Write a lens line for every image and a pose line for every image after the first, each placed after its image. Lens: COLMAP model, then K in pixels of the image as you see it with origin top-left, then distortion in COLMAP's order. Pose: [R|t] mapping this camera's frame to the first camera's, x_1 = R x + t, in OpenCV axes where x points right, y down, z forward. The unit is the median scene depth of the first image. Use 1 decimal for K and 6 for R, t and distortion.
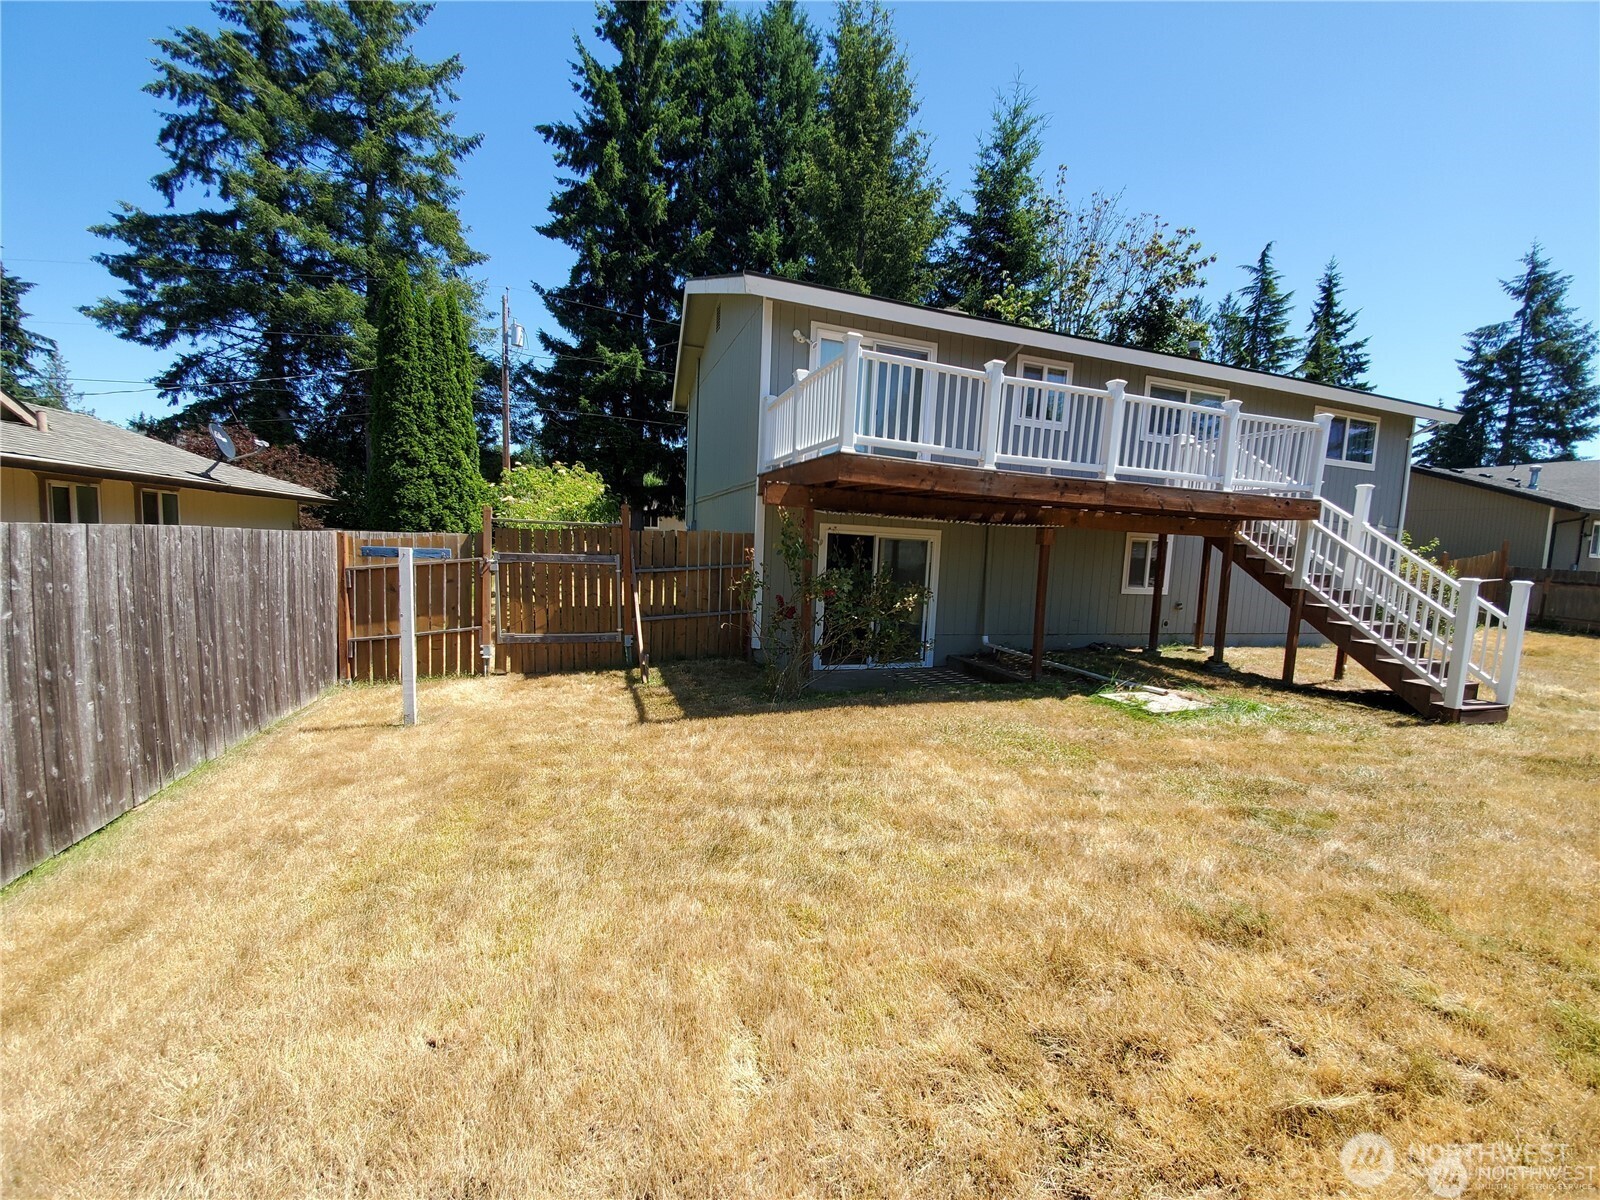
lens RADIAL K [[628.1, 0, 805.7], [0, 628.1, 605.9], [0, 0, 1]] dist [0.002198, -0.012857]
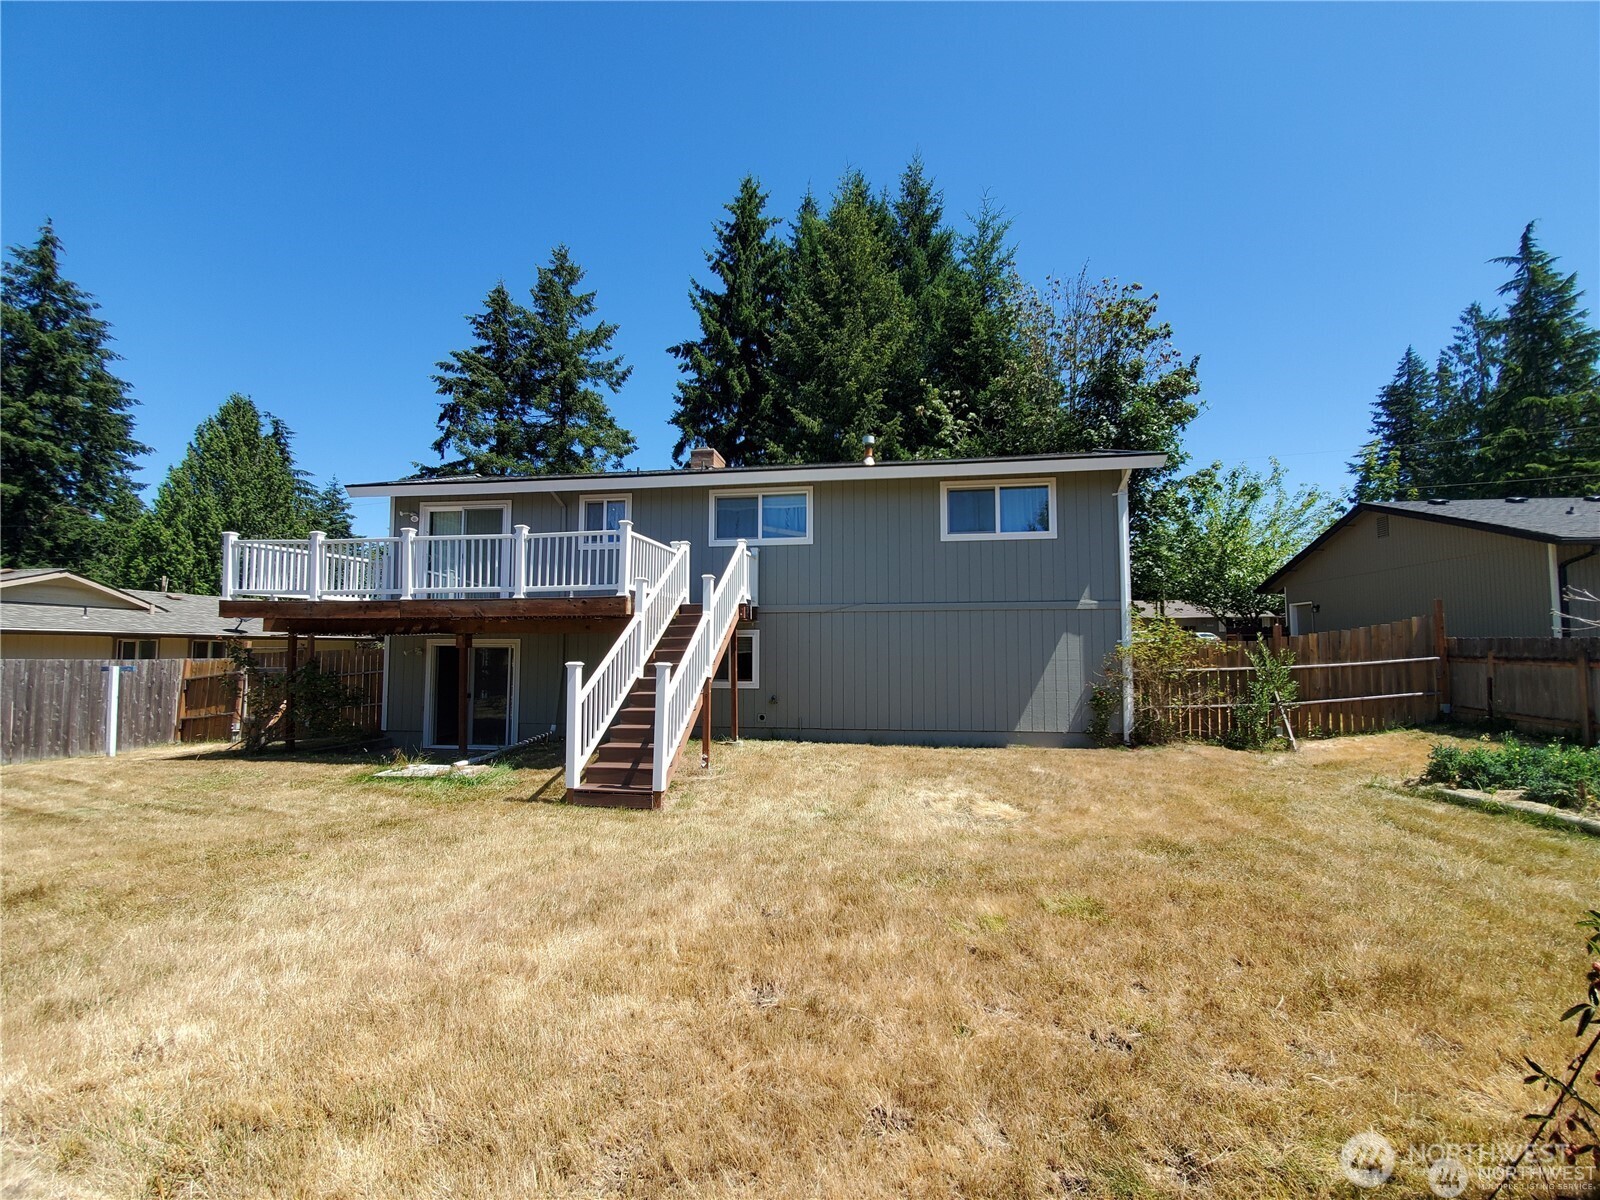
lens RADIAL K [[635.5, 0, 806.7], [0, 635.5, 610.0], [0, 0, 1]] dist [0.003361, -0.008908]
pose [[0.895967, -0.074421, -0.437841, 0.479894], [0.002281, 0.986618, -0.163030, 0.017207], [0.444115, 0.145071, 0.884147, -0.003048]]
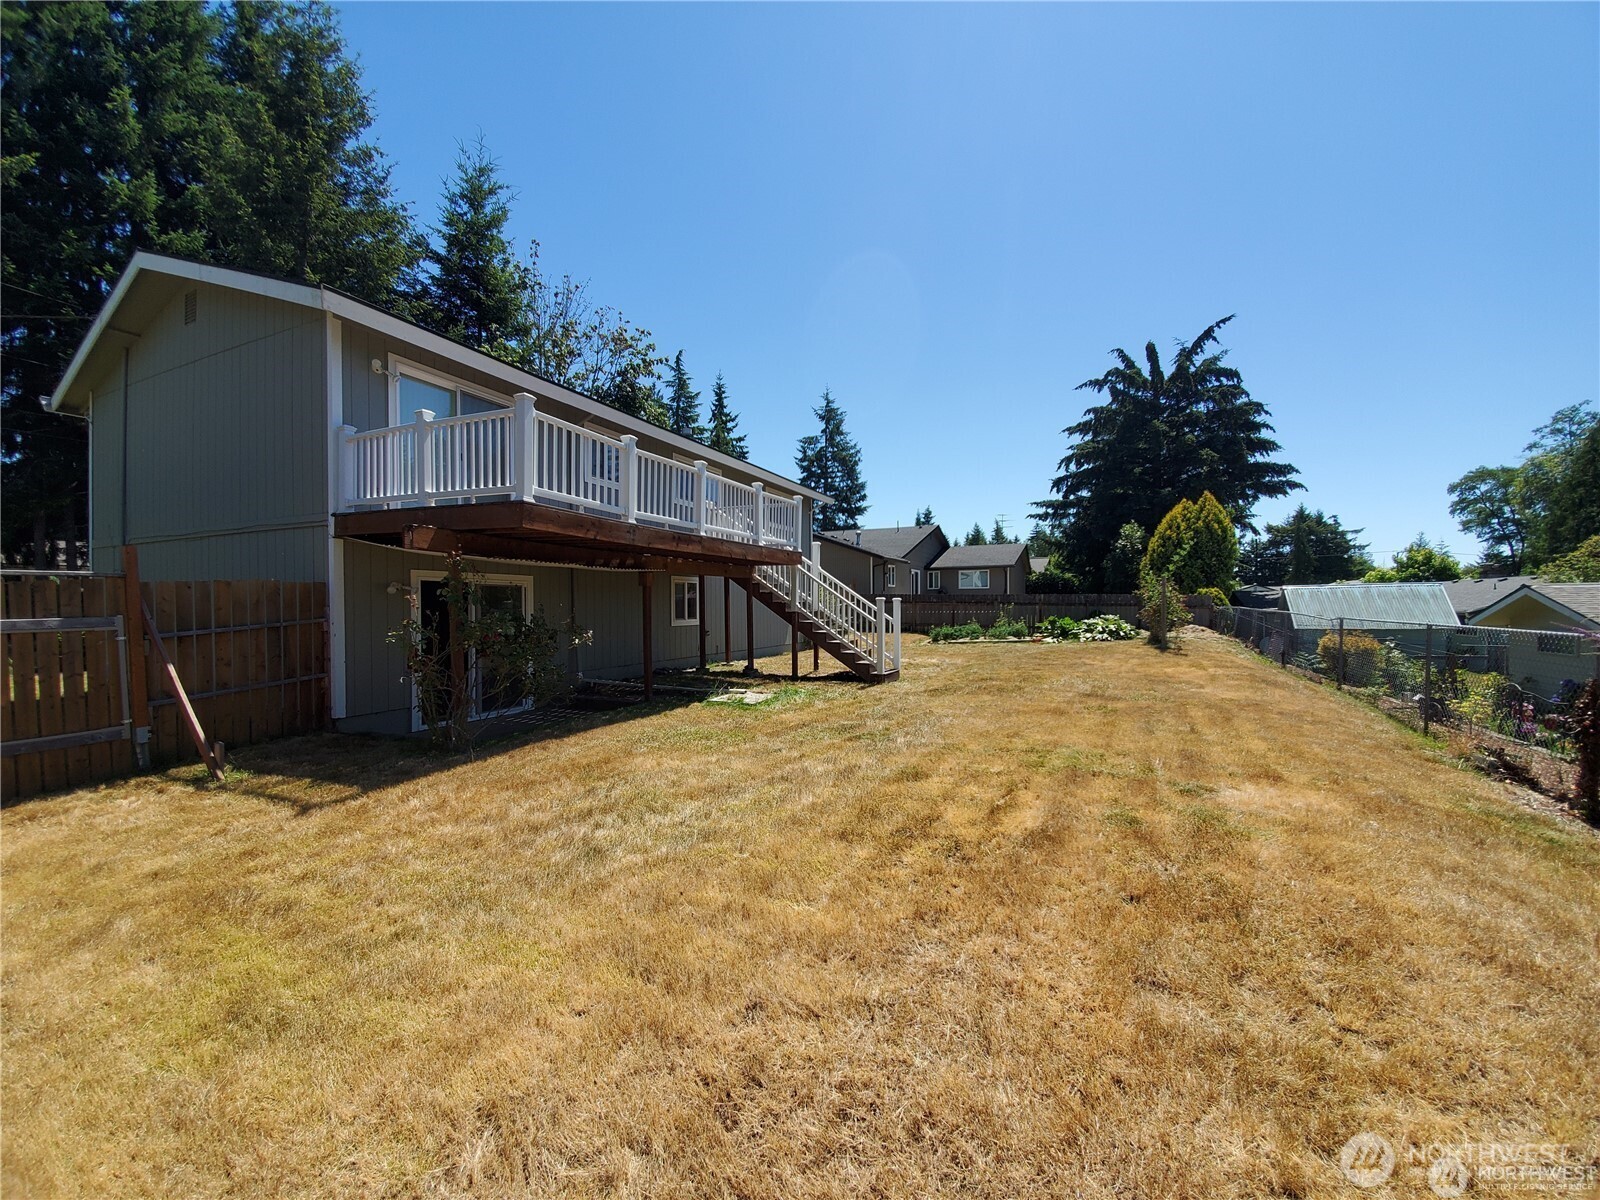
lens RADIAL K [[641.3, 0, 800.0], [0, 641.3, 600.0], [0, 0, 1]] dist [0.010036, -0.017496]
pose [[0.681689, -0.040277, 0.730533, -0.123386], [0.104701, 0.993577, -0.042920, 0.005047], [-0.724112, 0.105746, 0.681527, -0.017773]]
